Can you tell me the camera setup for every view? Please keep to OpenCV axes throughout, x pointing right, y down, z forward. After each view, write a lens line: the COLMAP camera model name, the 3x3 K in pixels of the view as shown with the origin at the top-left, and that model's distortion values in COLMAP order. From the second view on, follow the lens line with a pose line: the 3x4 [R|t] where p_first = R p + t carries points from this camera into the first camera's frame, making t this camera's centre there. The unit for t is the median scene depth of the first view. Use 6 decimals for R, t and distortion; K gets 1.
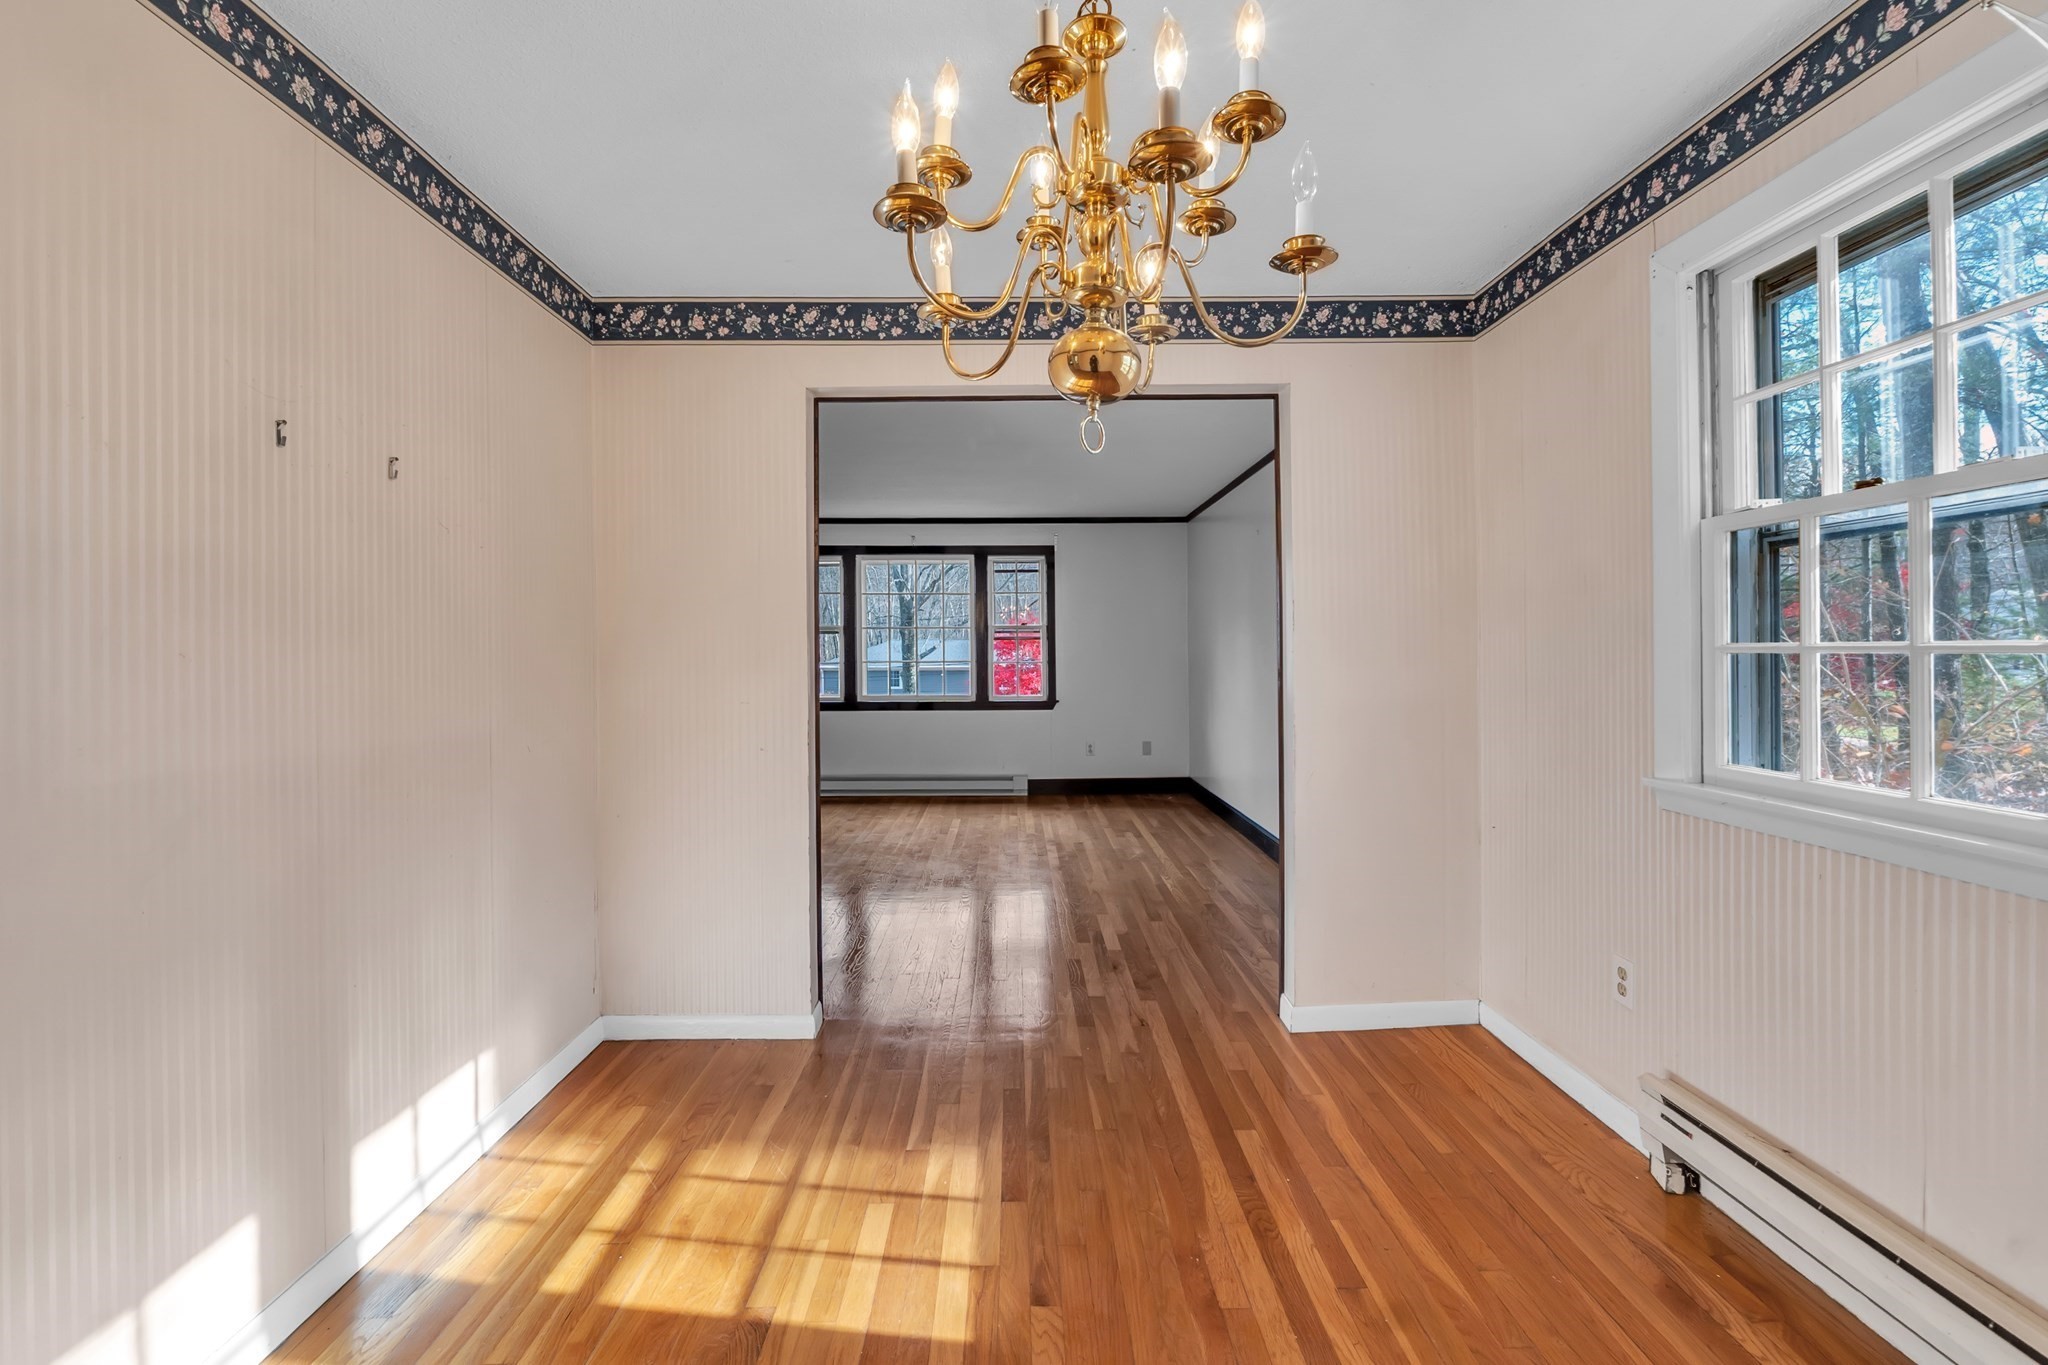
lens RADIAL K [[857.1, 0, 1030.5], [0, 857.1, 673.2], [0, 0, 1]] dist [-0.011236, 0.000296]
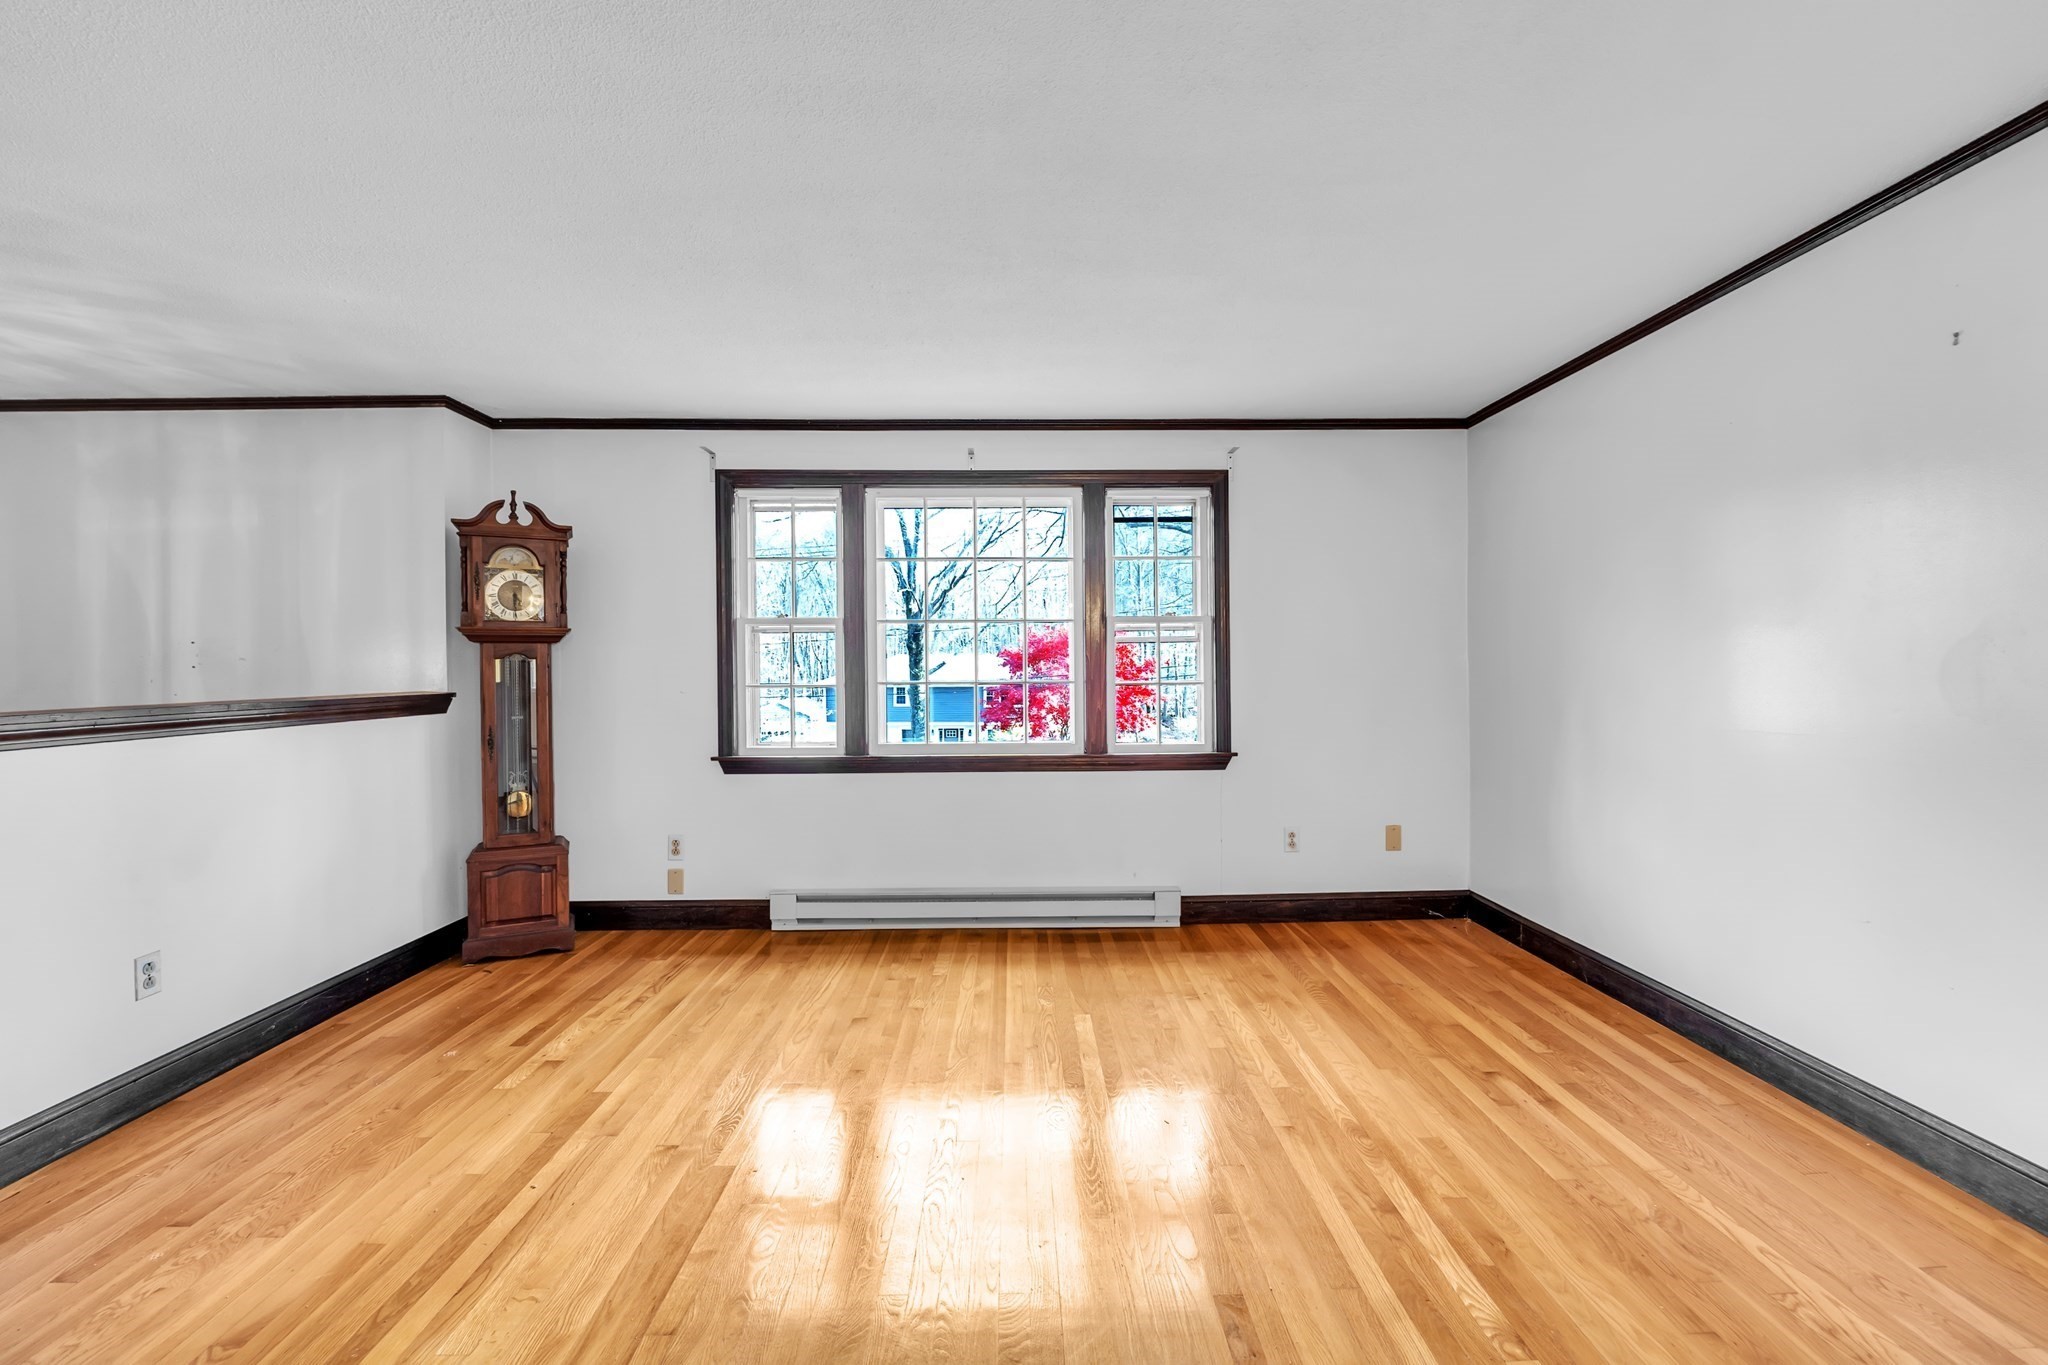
lens RADIAL K [[857.1, 0, 1030.5], [0, 857.1, 673.2], [0, 0, 1]] dist [-0.011236, 0.000296]
pose [[0.999995, -0.001457, -0.002717, -0.096880], [0.001408, 0.999837, -0.017982, -0.009428], [0.002743, 0.017979, 0.999835, 0.451594]]
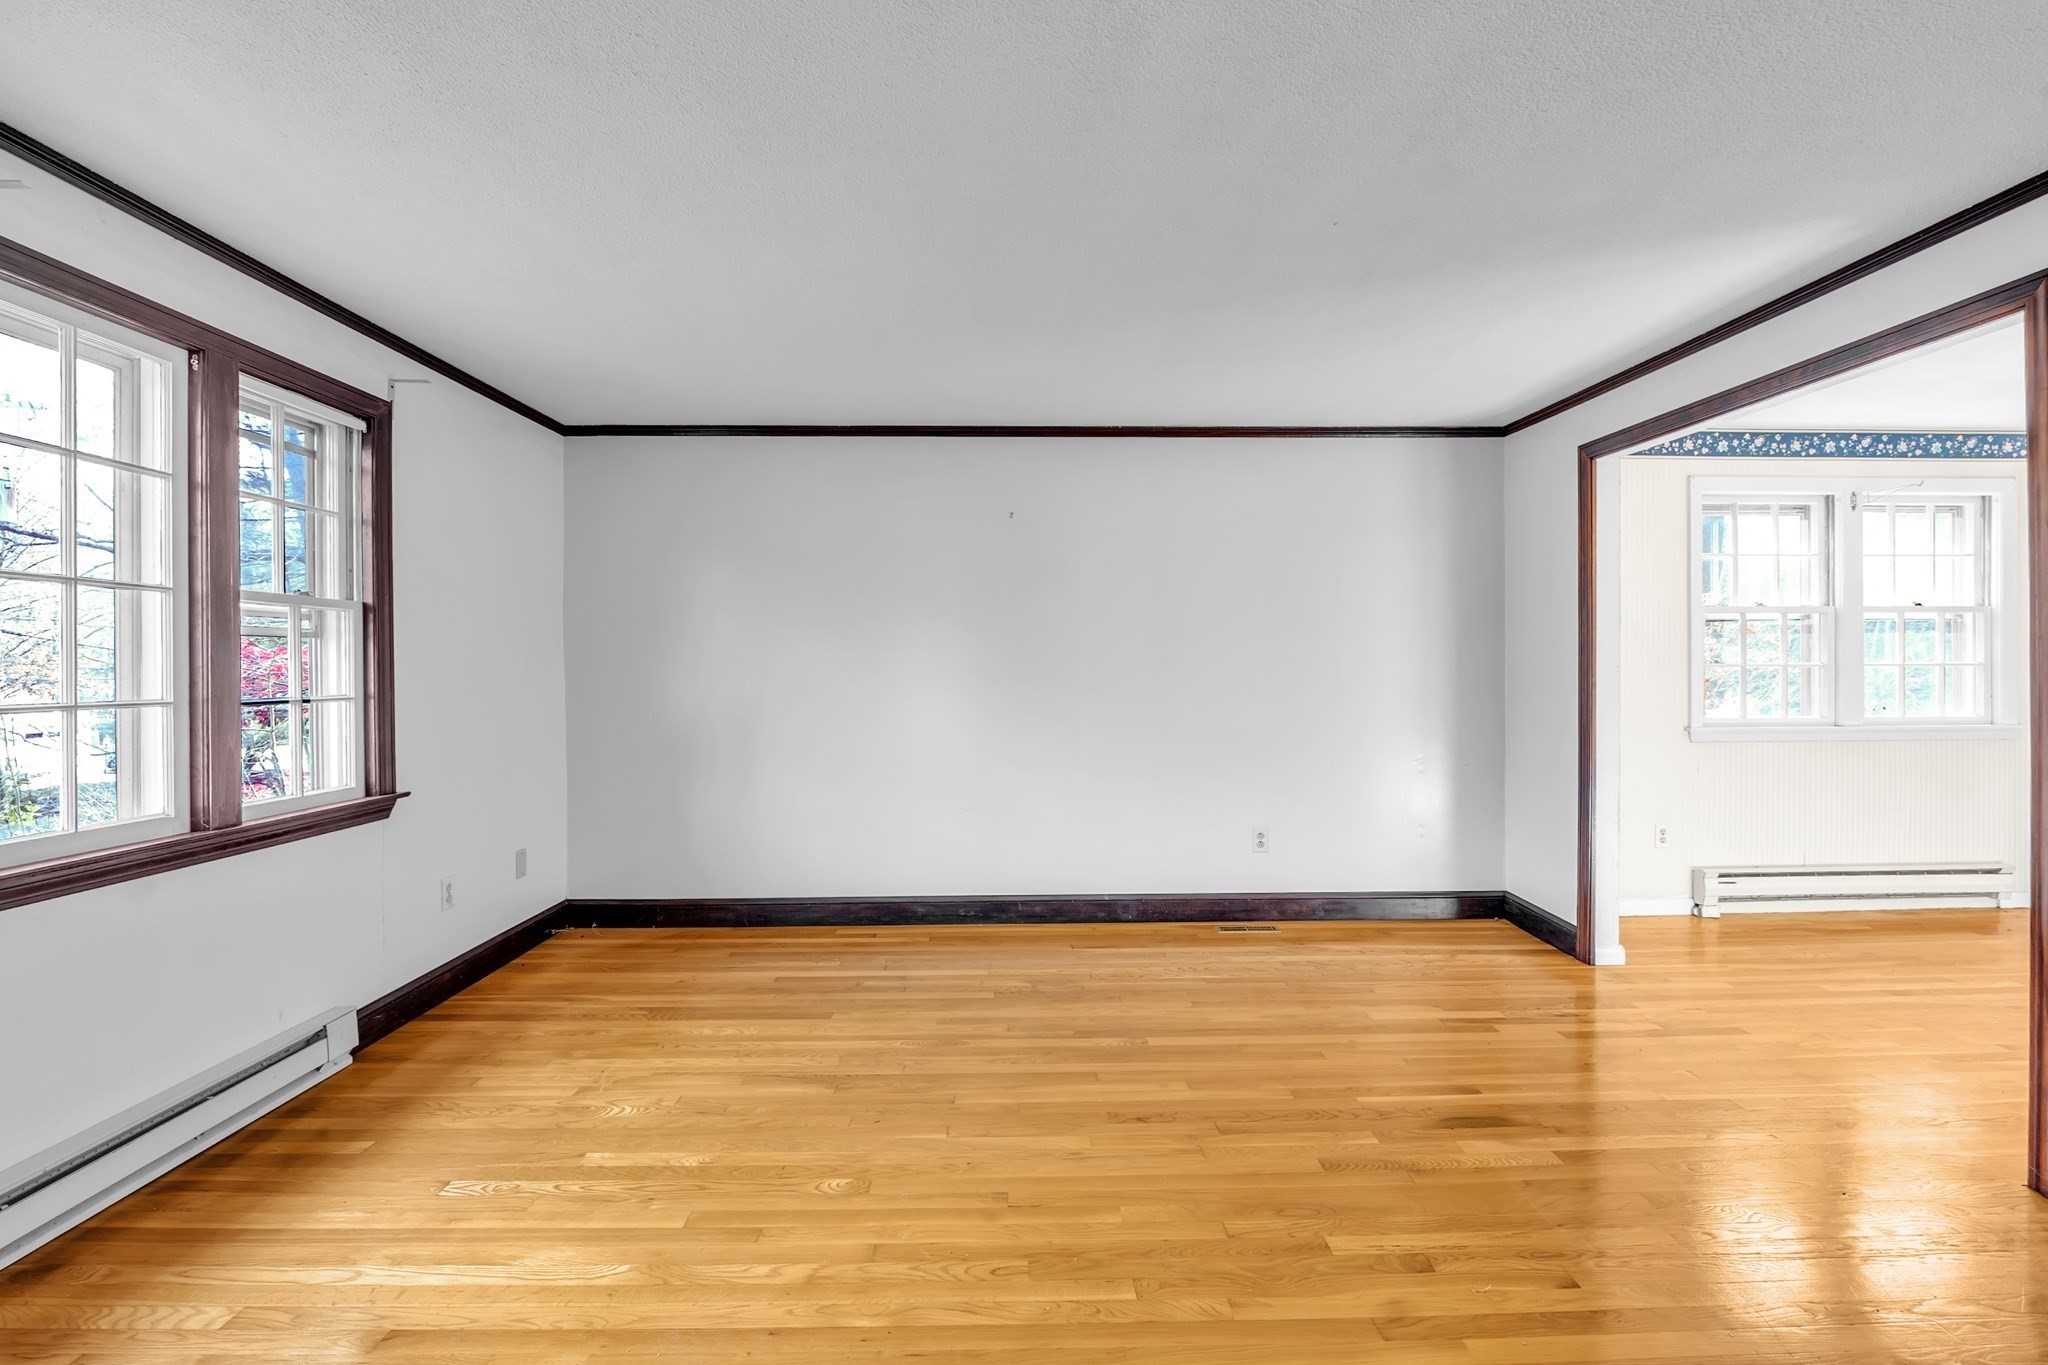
lens RADIAL K [[857.1, 0, 1030.5], [0, 857.1, 673.2], [0, 0, 1]] dist [-0.011236, 0.000296]
pose [[0.003053, -0.000202, 0.999995, -0.363626], [0.029885, 0.999553, 0.000110, -0.015453], [-0.999549, 0.029885, 0.003058, 0.702772]]
